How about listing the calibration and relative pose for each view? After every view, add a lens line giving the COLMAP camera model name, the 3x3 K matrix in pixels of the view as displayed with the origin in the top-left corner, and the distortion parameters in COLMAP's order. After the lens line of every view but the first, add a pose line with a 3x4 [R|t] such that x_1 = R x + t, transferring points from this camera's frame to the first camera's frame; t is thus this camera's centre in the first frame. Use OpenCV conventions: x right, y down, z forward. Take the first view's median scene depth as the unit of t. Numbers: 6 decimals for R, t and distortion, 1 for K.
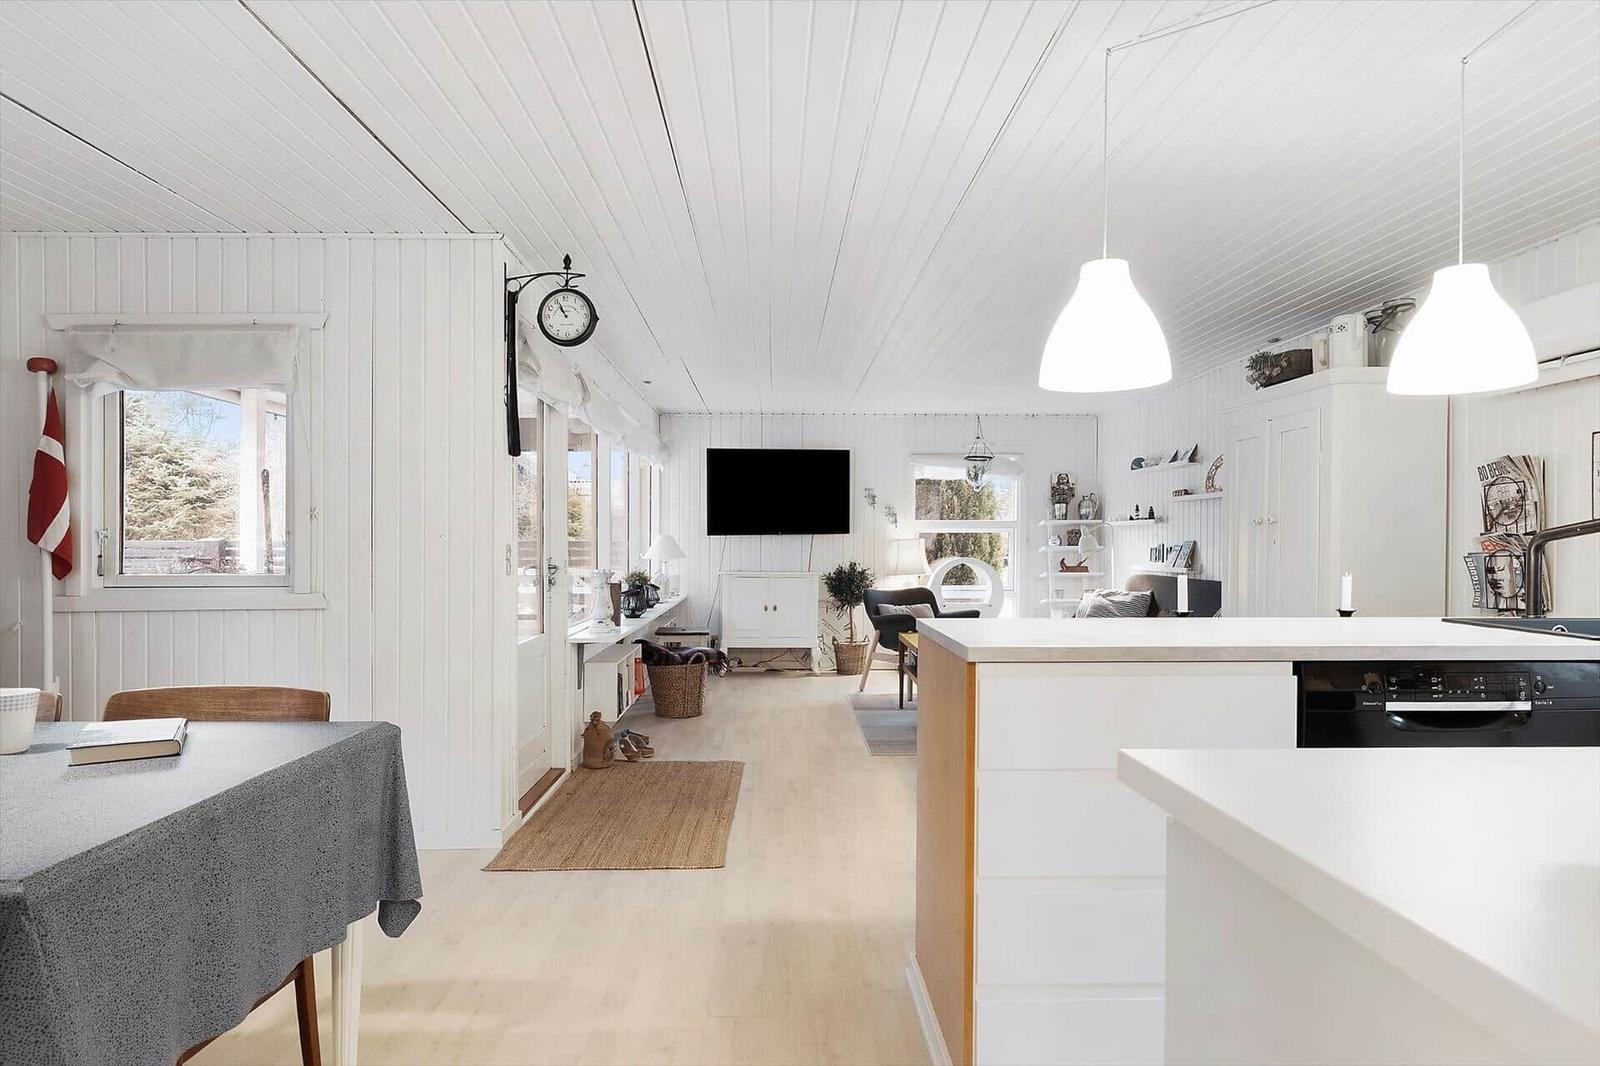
lens RADIAL K [[947.3, 0, 800.0], [0, 947.3, 533.0], [0, 0, 1]] dist [-0.000747, -0.000177]
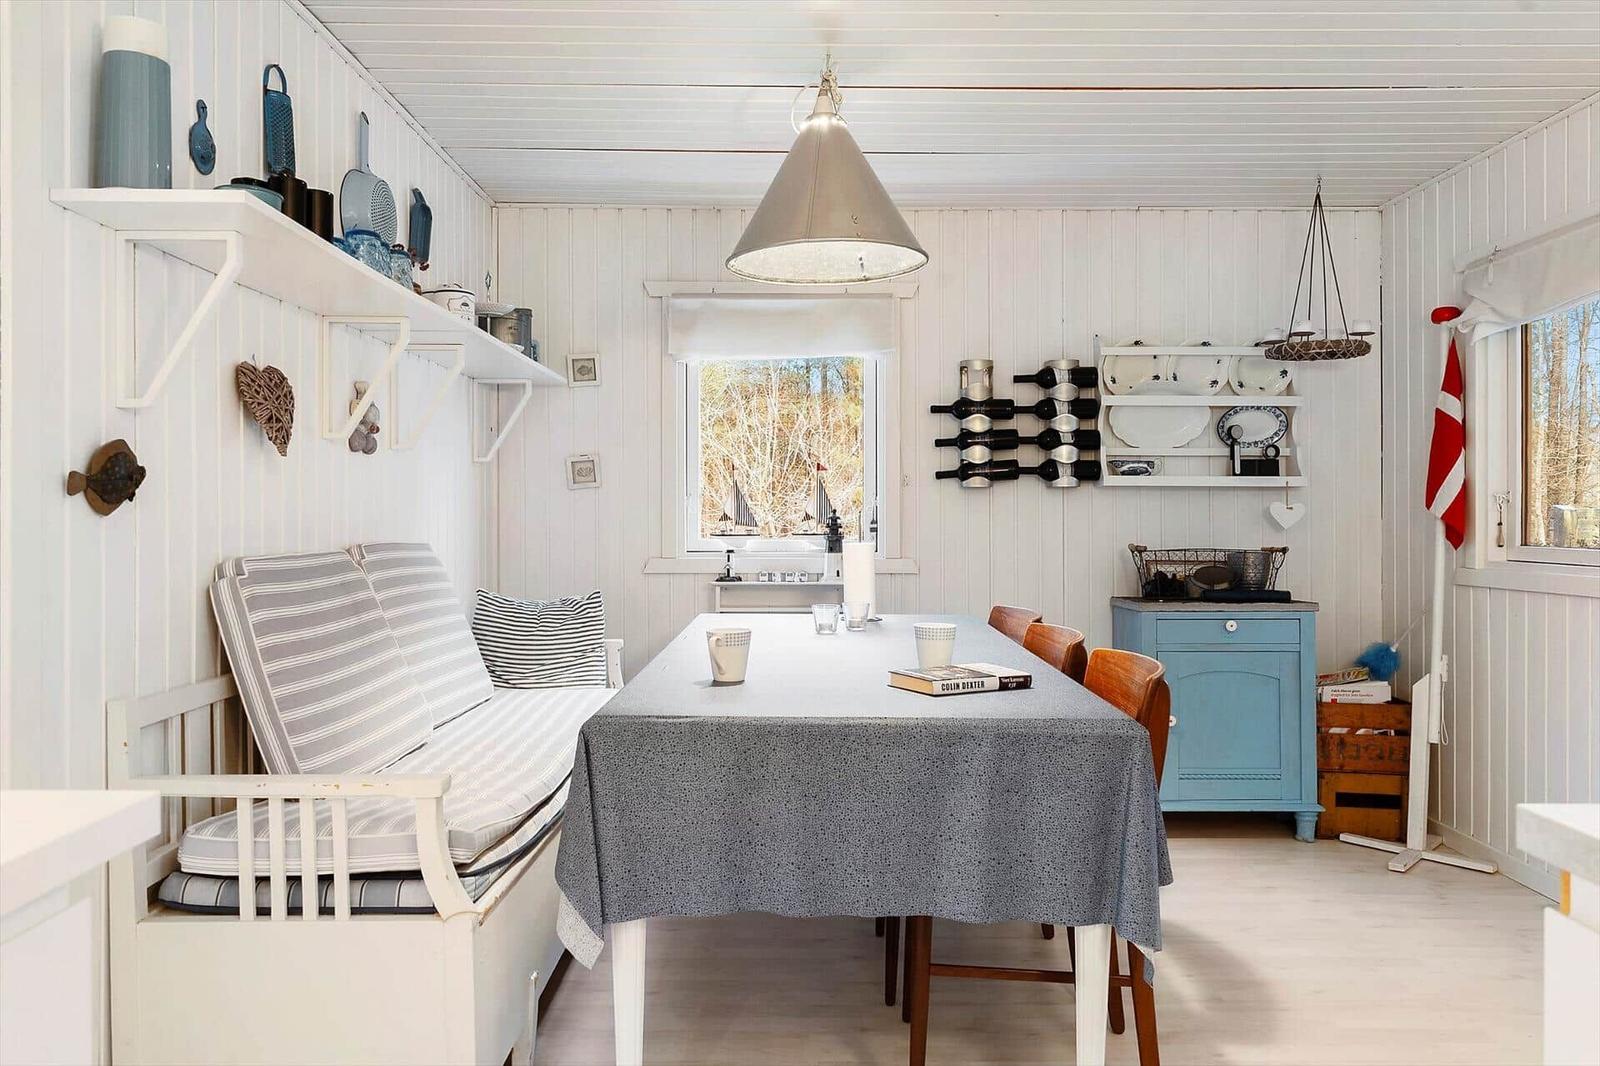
lens RADIAL K [[1129.4, 0, 805.7], [0, 1129.4, 507.6], [0, 0, 1]] dist [-0.005207, -0.001684]
pose [[-0.022999, -0.001048, -0.999735, 0.306646], [0.008182, 0.999966, -0.001237, 0.007200], [0.999702, -0.008208, -0.022990, 0.404788]]
